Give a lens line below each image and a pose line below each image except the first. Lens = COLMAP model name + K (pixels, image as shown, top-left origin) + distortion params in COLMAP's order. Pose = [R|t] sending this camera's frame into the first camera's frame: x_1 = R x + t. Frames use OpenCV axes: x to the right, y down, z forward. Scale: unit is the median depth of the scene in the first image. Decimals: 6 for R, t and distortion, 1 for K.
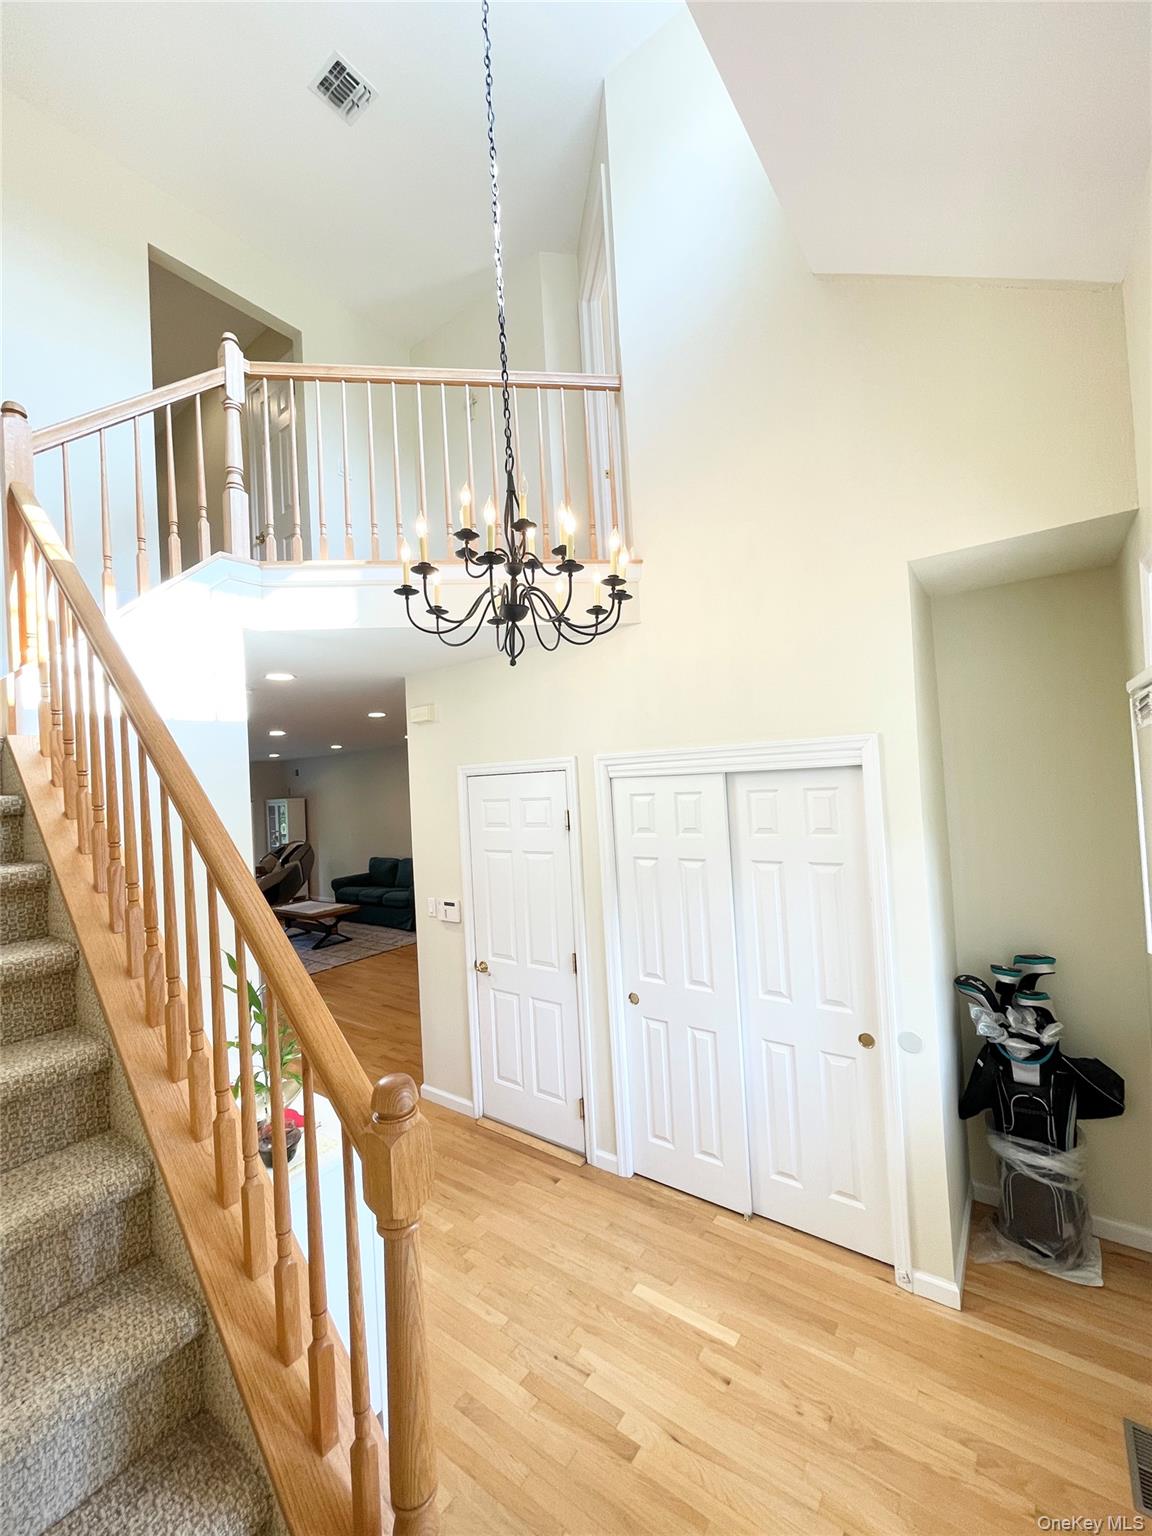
lens RADIAL K [[615.3, 0, 576.0], [0, 615.3, 768.0], [0, 0, 1]] dist [0.001364, 0.000135]
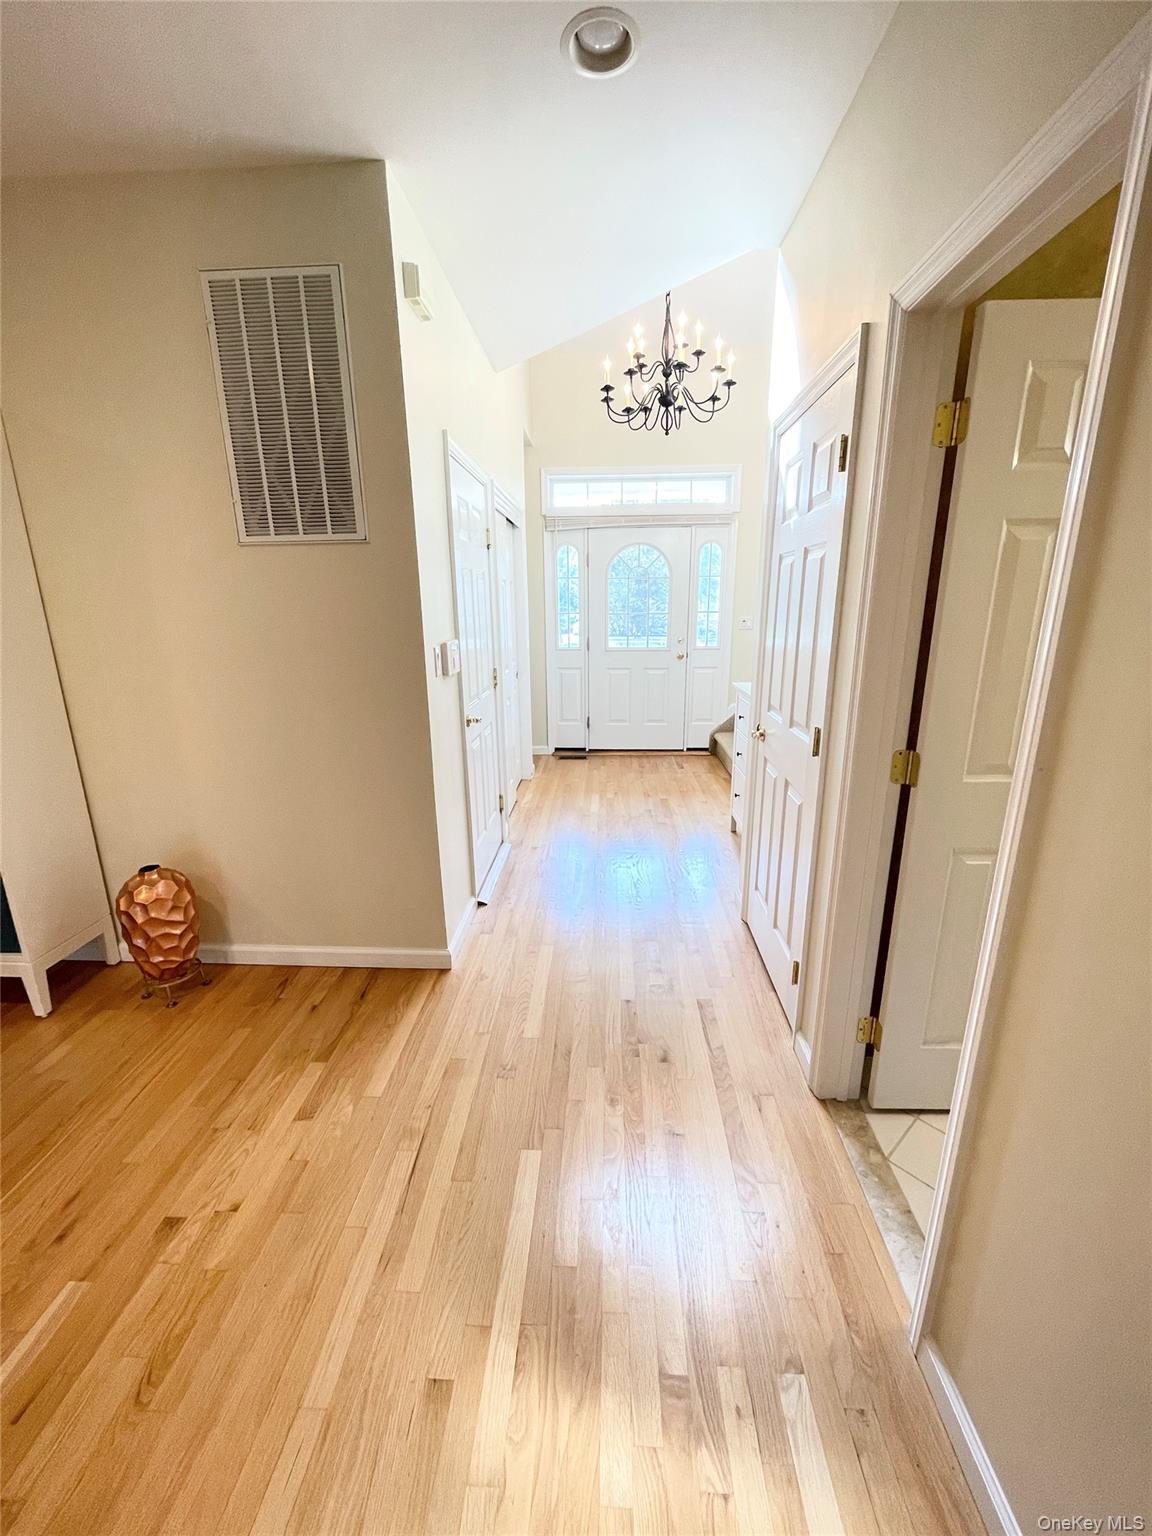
lens RADIAL K [[615.3, 0, 576.0], [0, 615.3, 768.0], [0, 0, 1]] dist [0.001364, 0.000135]
pose [[-0.551312, -0.161700, 0.818479, -1.485337], [0.020116, 0.978177, 0.206800, 0.370426], [-0.834057, 0.130476, -0.536028, 2.212284]]
